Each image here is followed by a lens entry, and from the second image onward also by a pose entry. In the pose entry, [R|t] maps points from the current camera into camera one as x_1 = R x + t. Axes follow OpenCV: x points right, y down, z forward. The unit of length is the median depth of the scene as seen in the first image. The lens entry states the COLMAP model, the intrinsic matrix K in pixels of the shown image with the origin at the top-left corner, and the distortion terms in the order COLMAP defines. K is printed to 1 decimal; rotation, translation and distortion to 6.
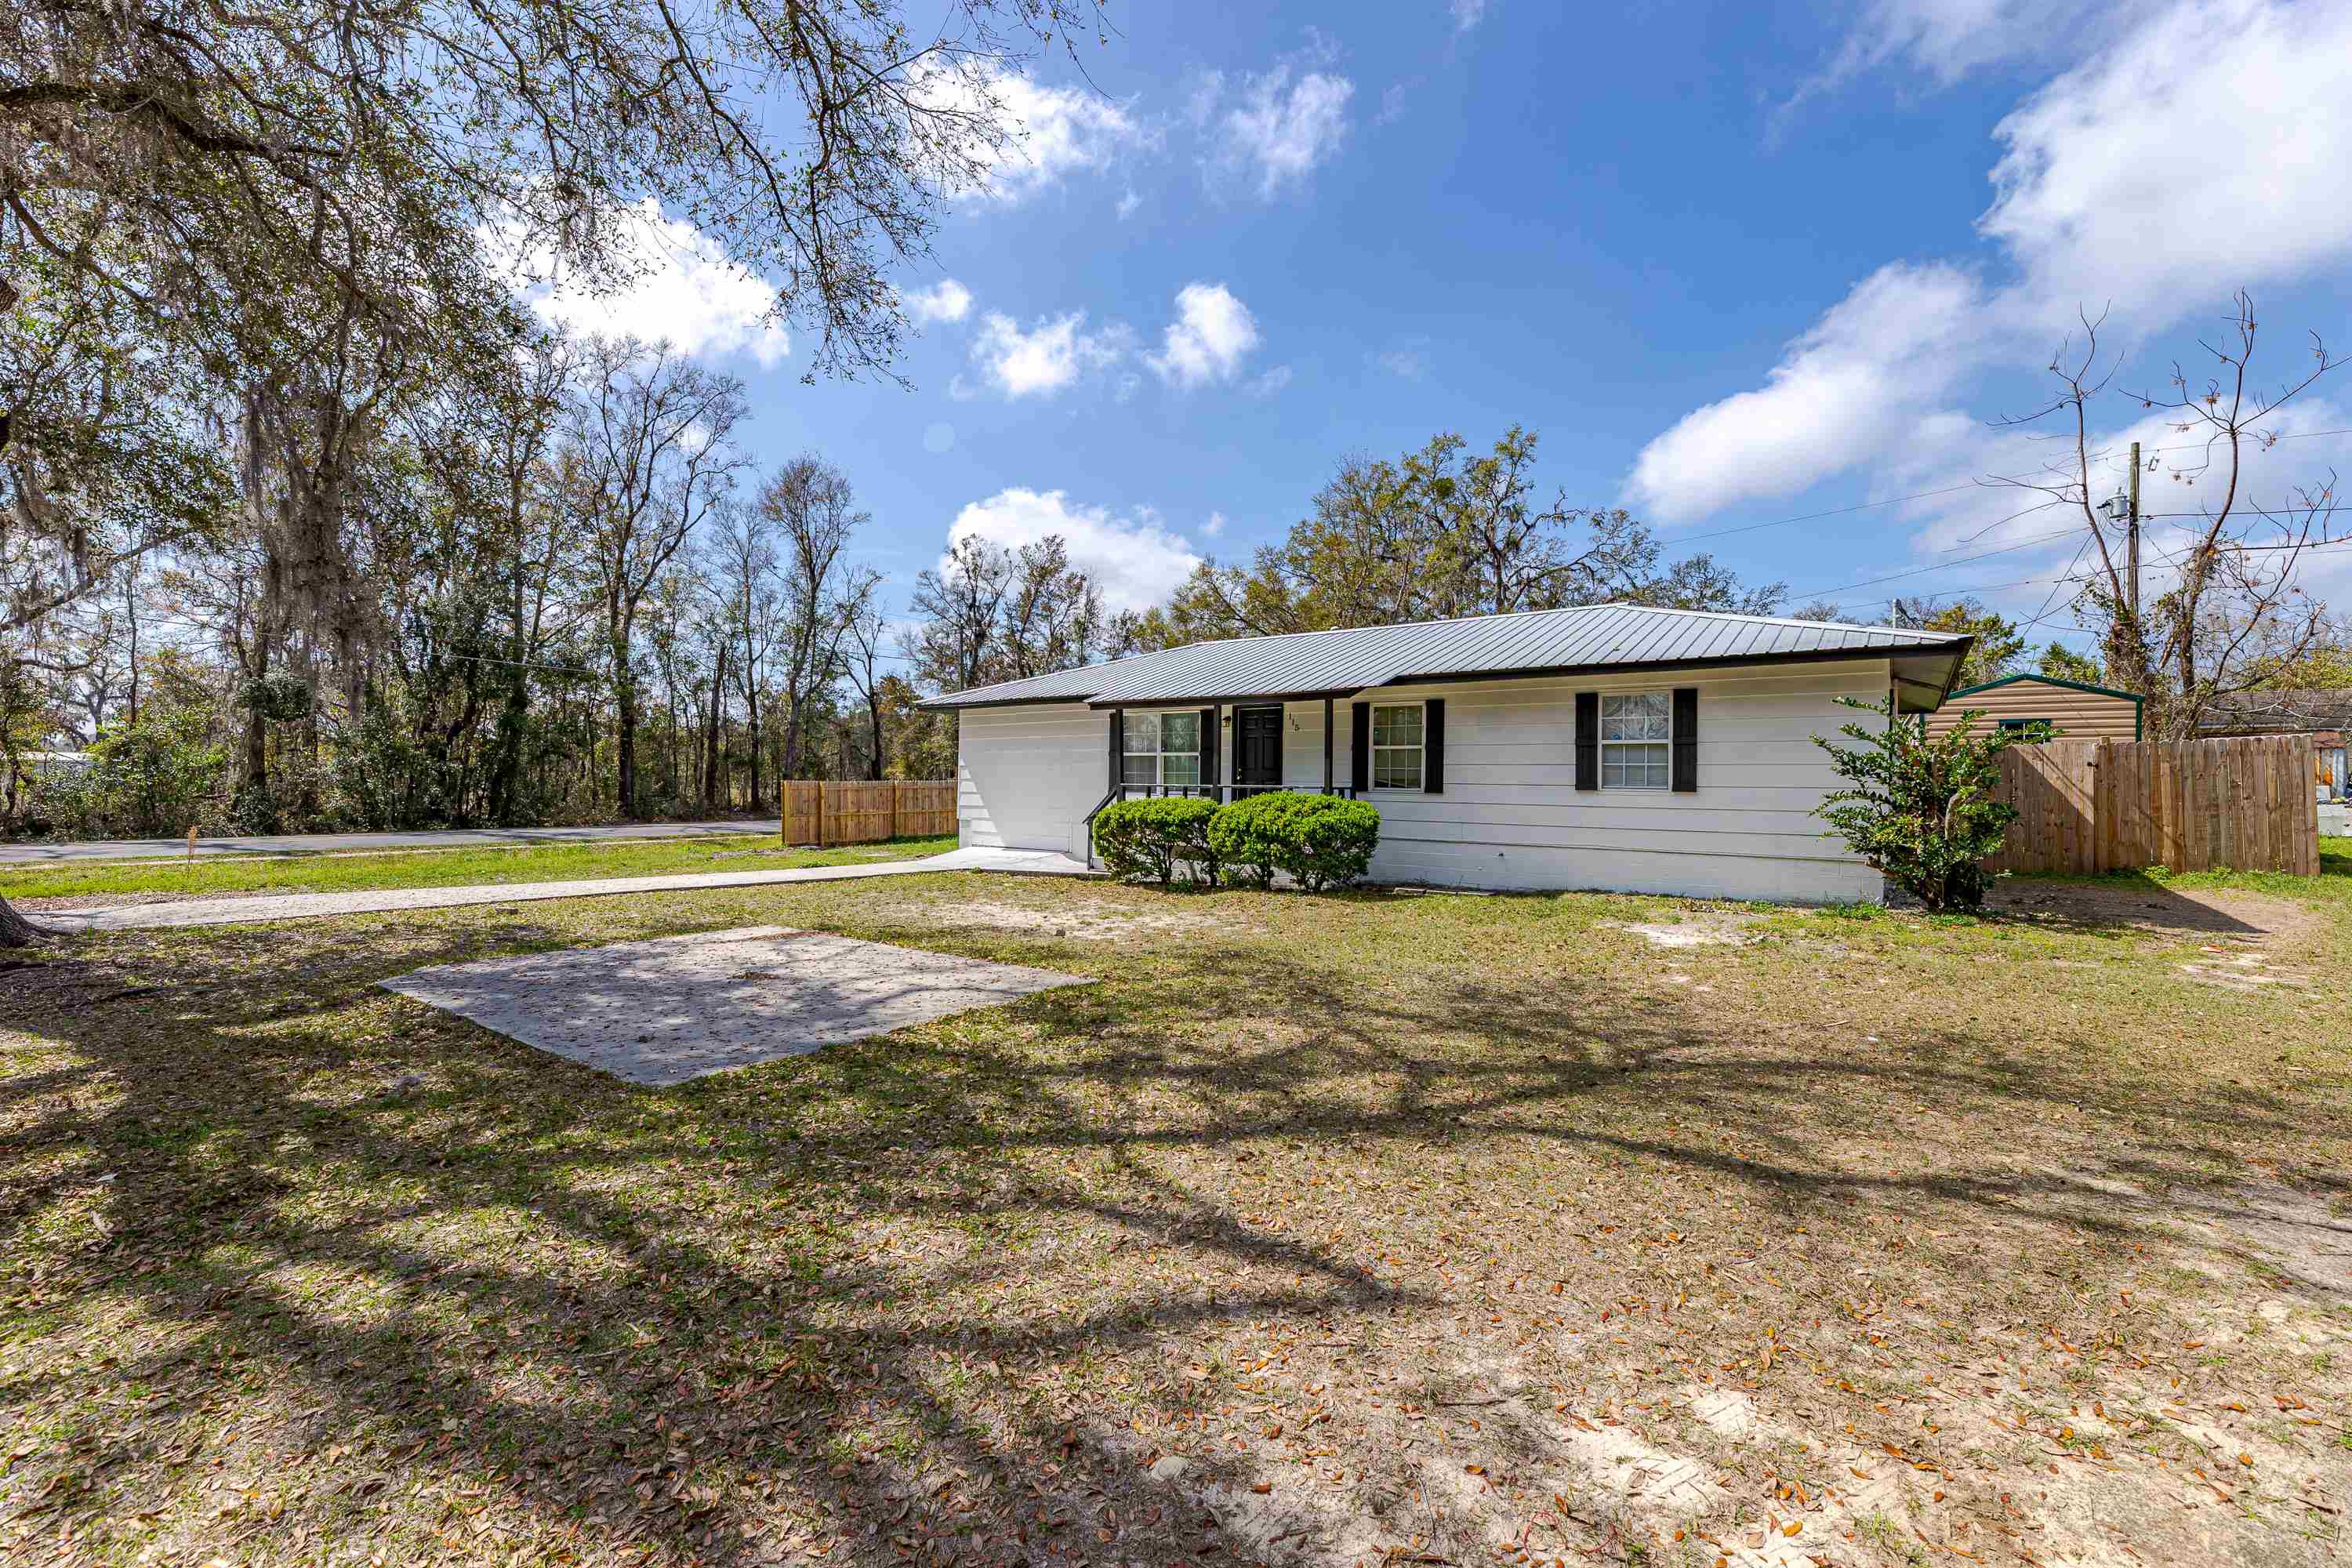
lens RADIAL K [[963.1, 0, 1165.6], [0, 963.1, 787.3], [0, 0, 1]] dist [-0.002422, 0.000130]
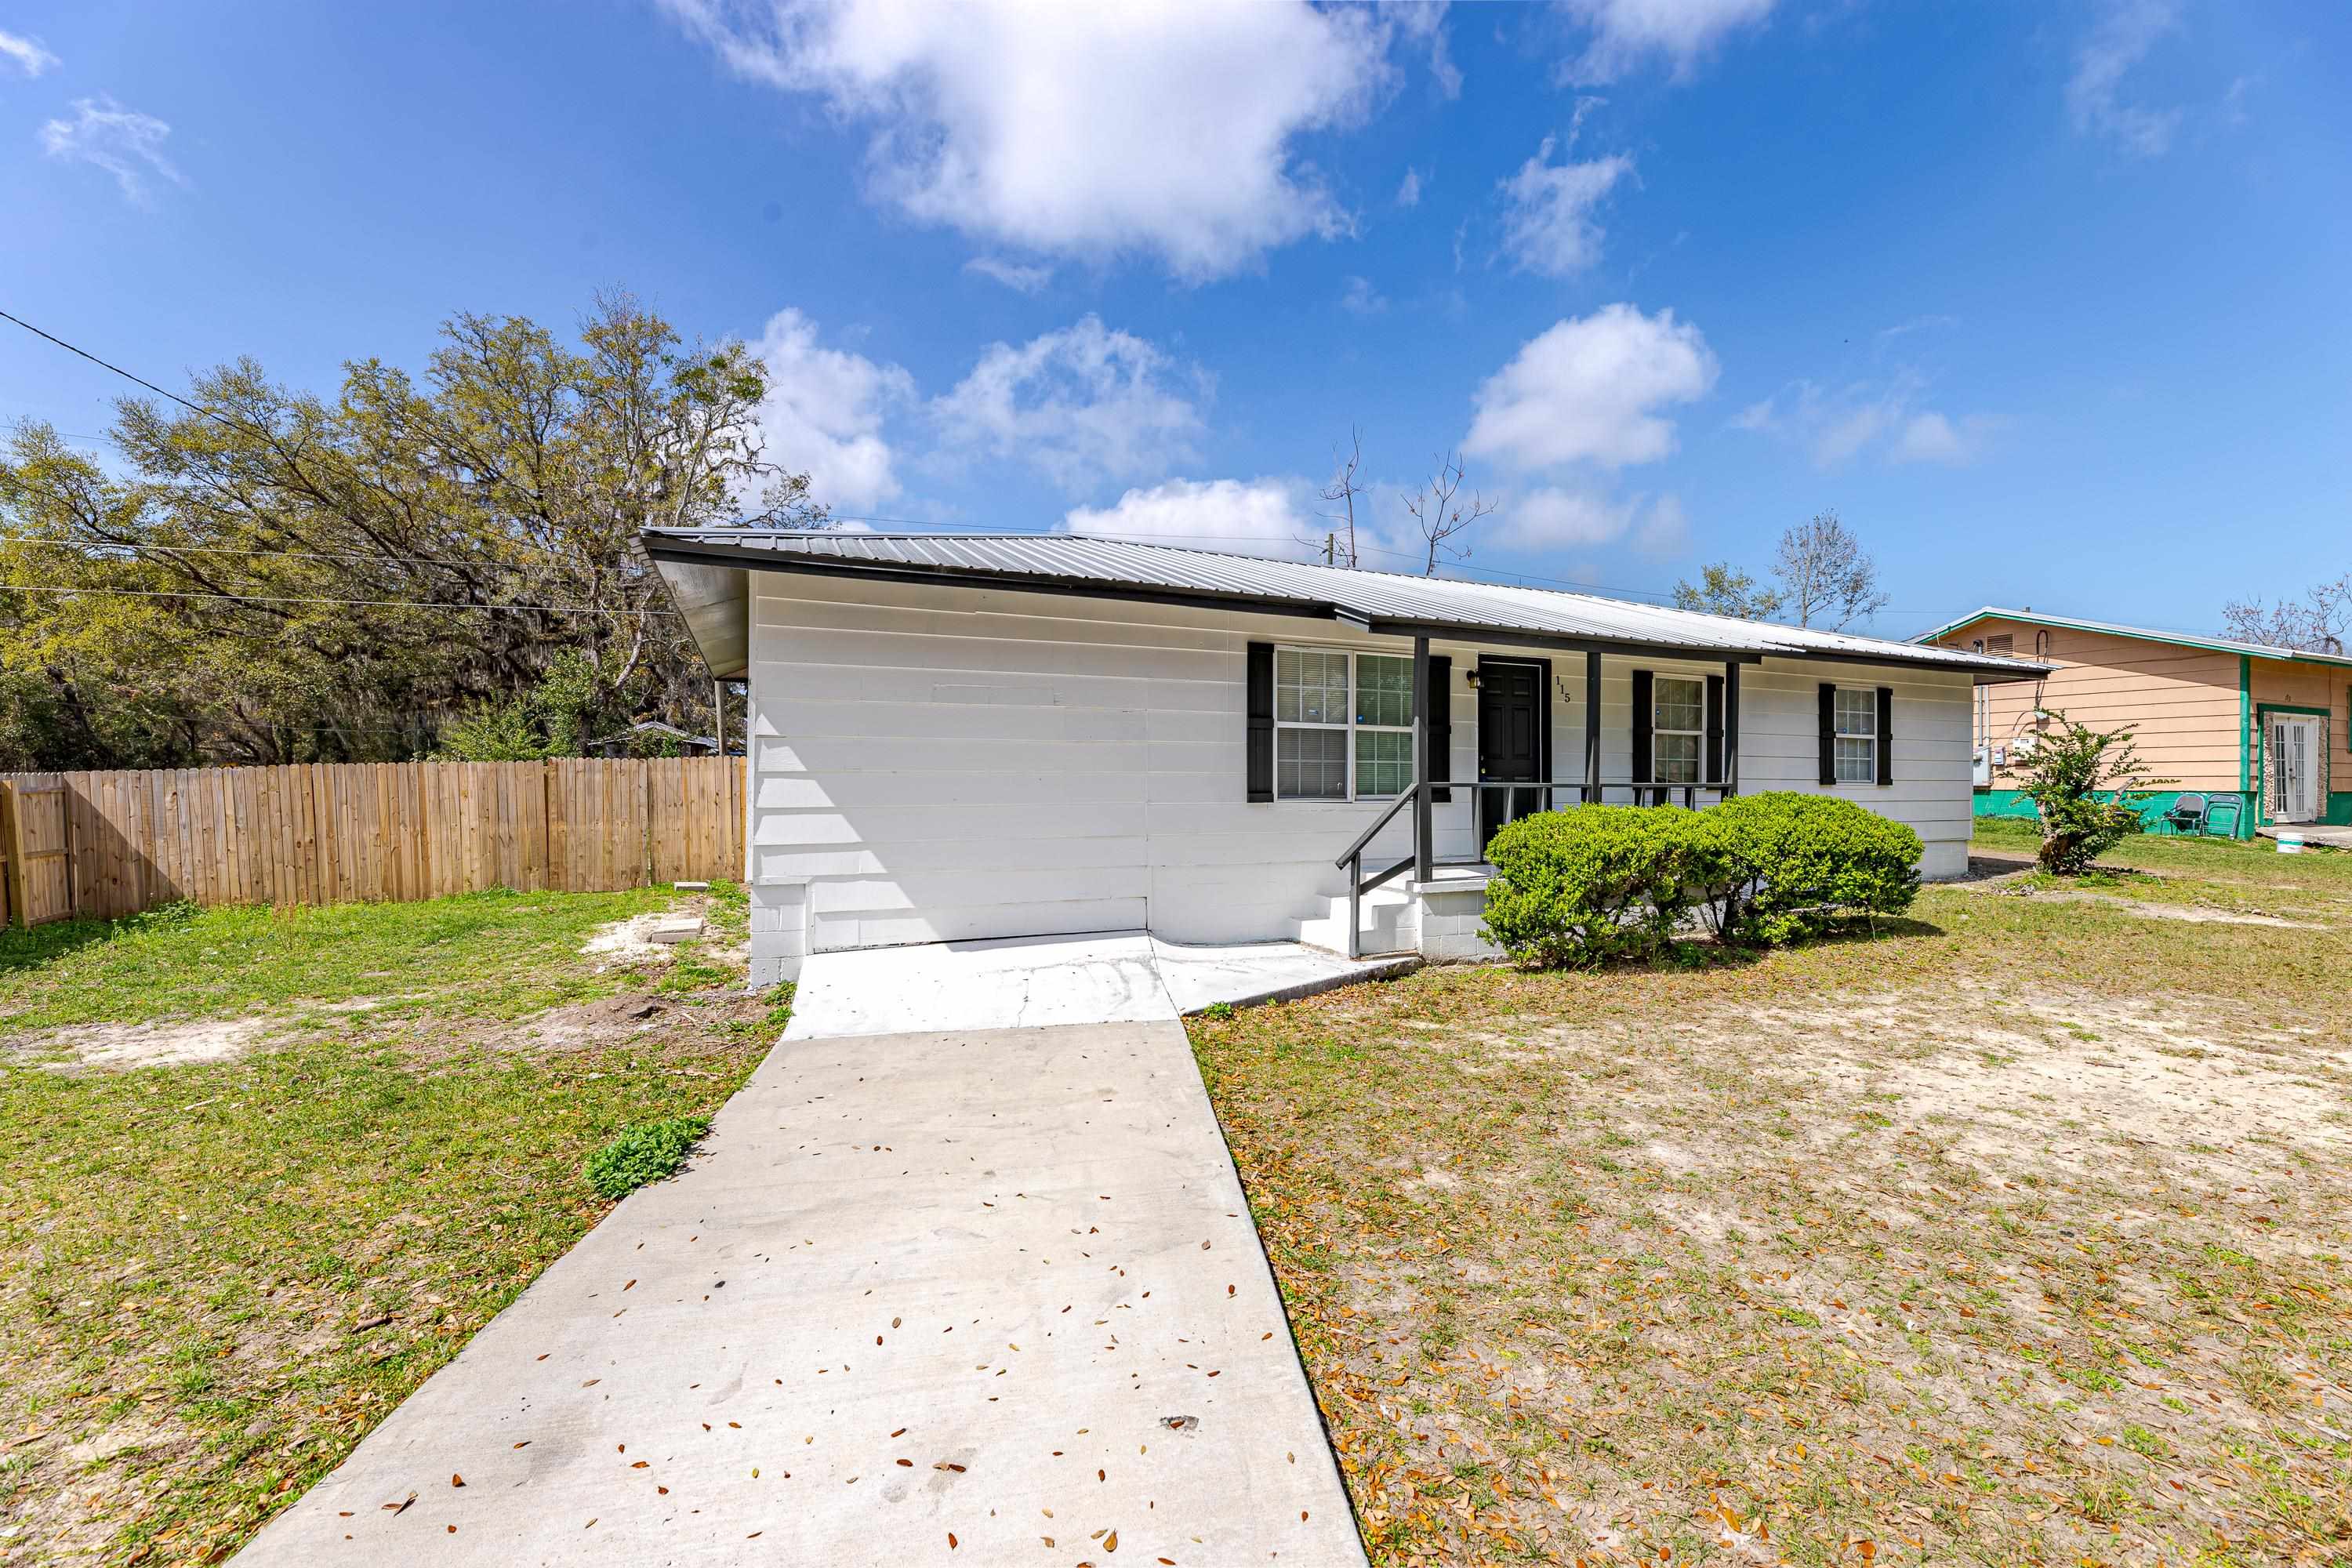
lens RADIAL K [[963.1, 0, 1175.6], [0, 963.1, 779.4], [0, 0, 1]] dist [-0.002422, 0.000130]
pose [[0.484935, -0.005643, 0.874532, -0.557239], [0.005276, 0.999980, 0.003526, -0.007615], [-0.874534, 0.002904, 0.484955, 0.856607]]
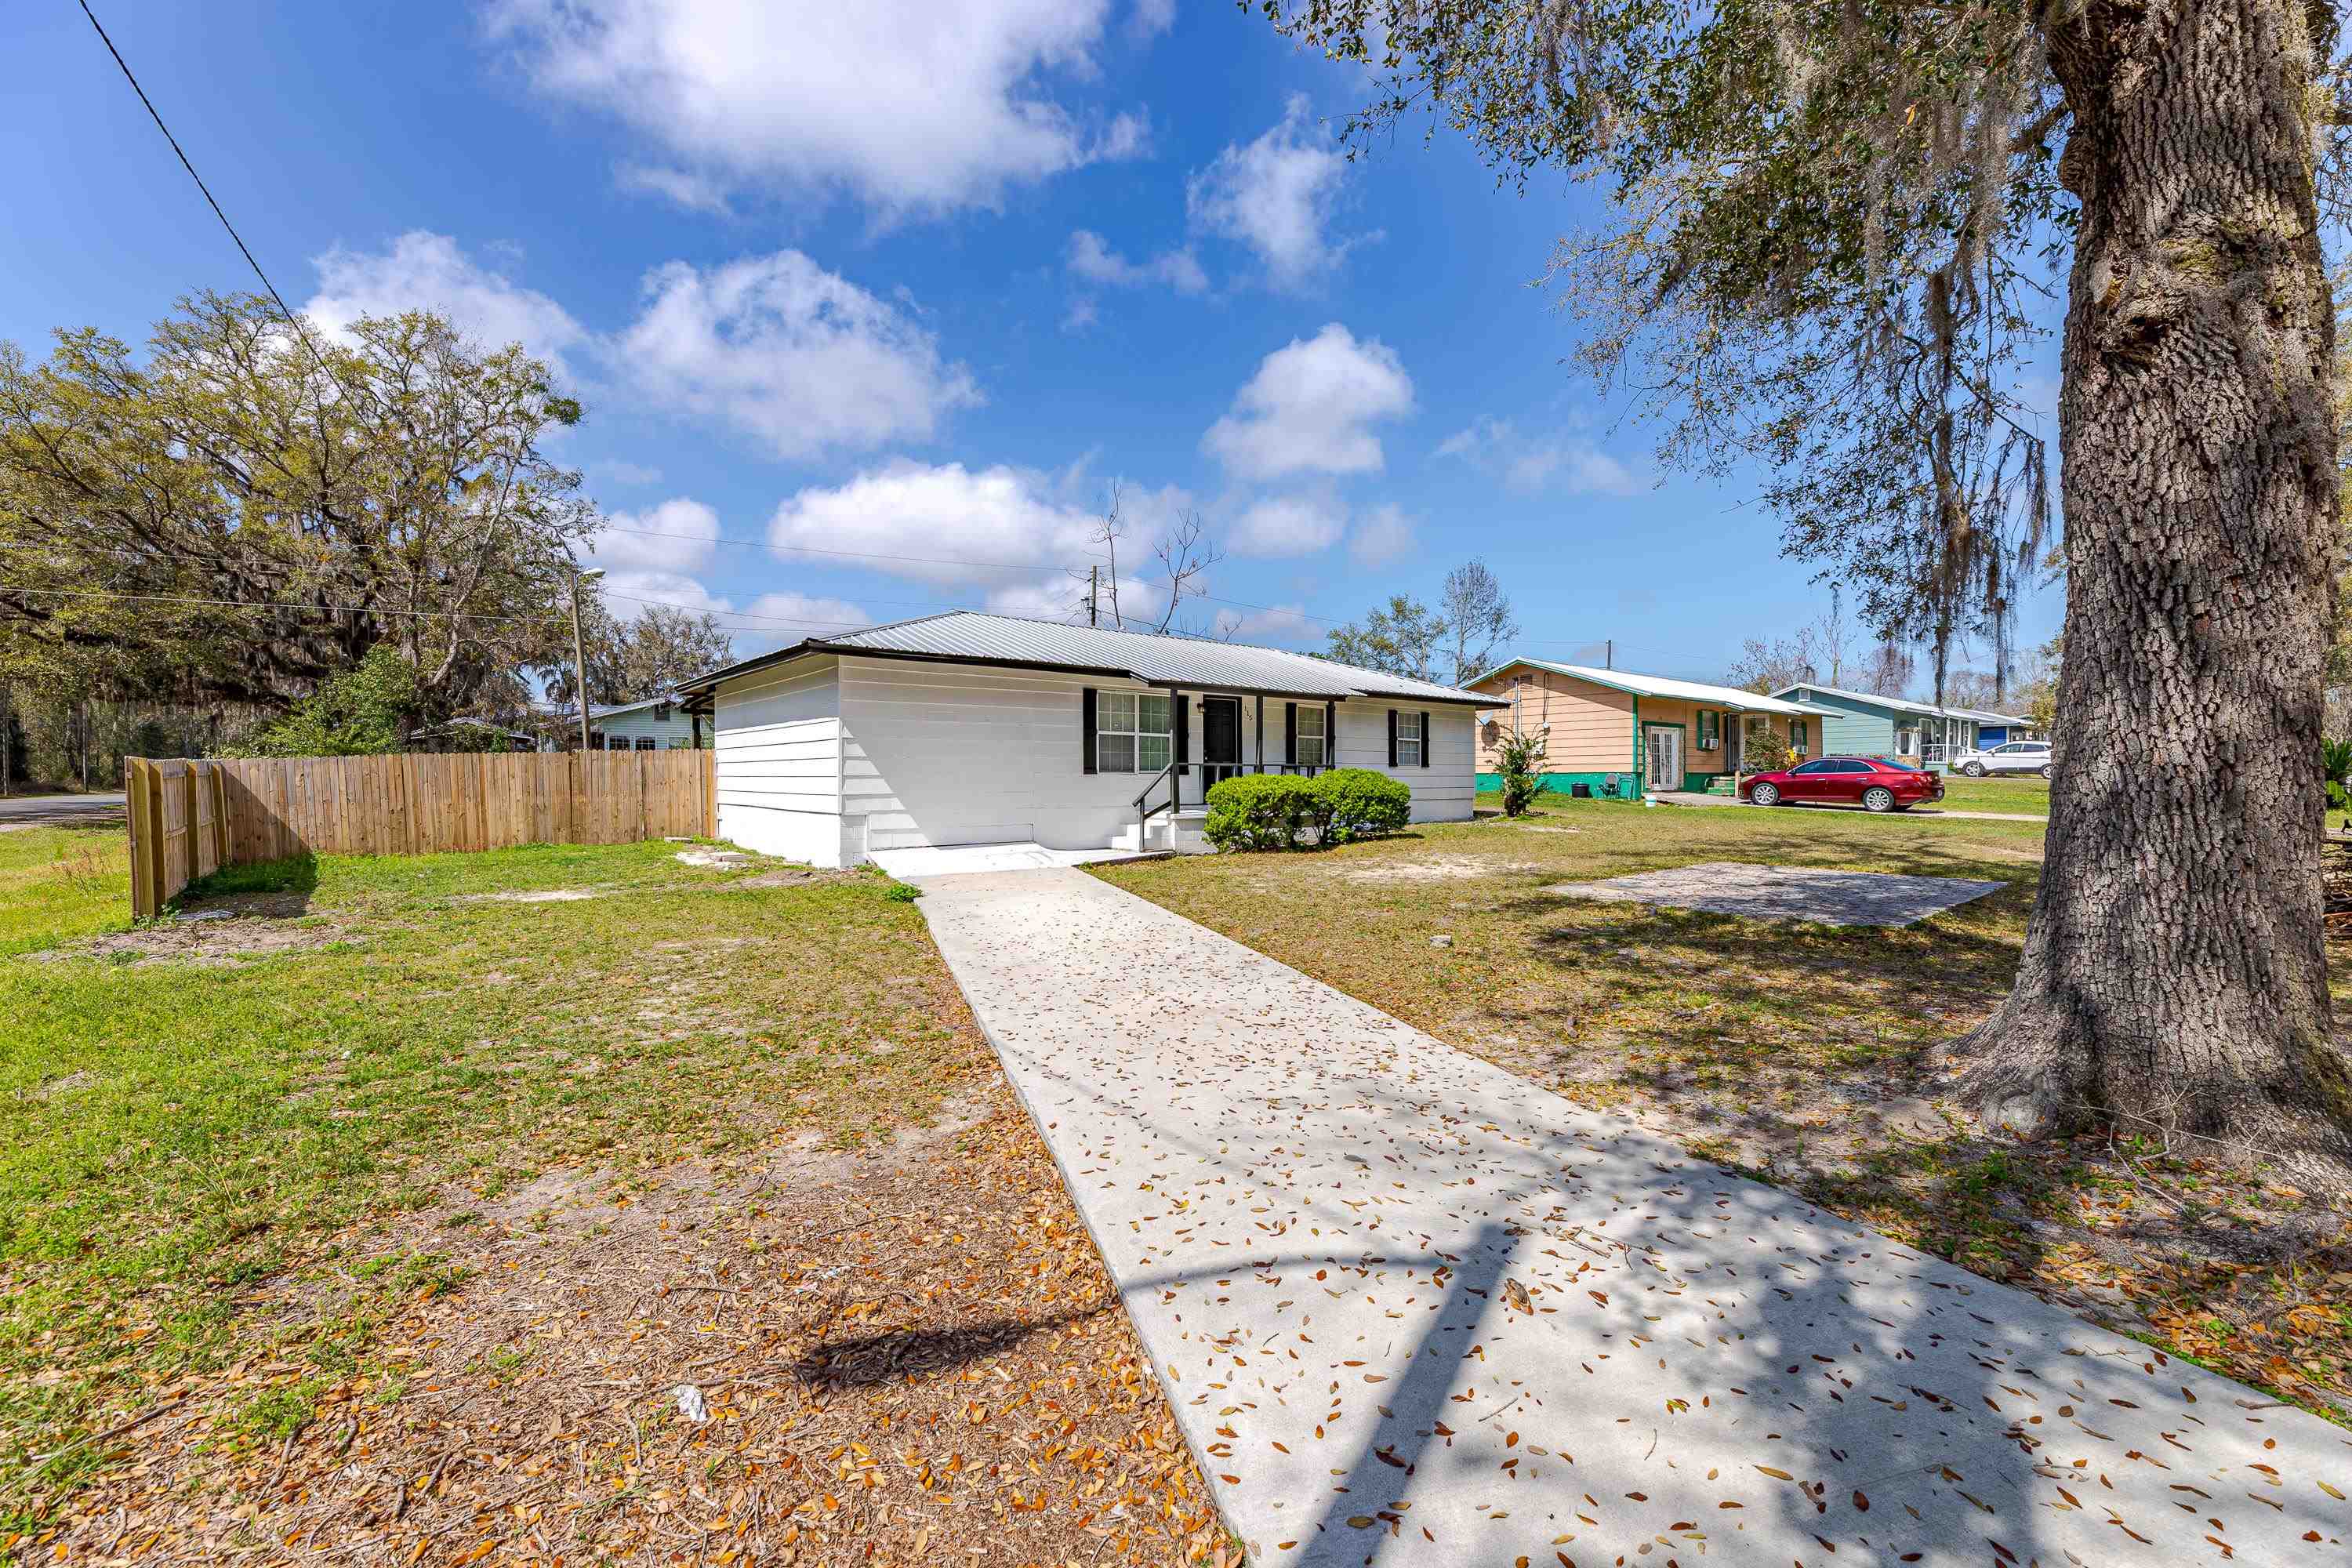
lens RADIAL K [[963.1, 0, 1188.1], [0, 963.1, 788.8], [0, 0, 1]] dist [-0.002422, 0.000130]
pose [[0.231229, -0.020967, 0.972673, -1.021755], [0.008893, 0.999772, 0.019437, 0.004173], [-0.972859, 0.004156, 0.231363, 0.743816]]
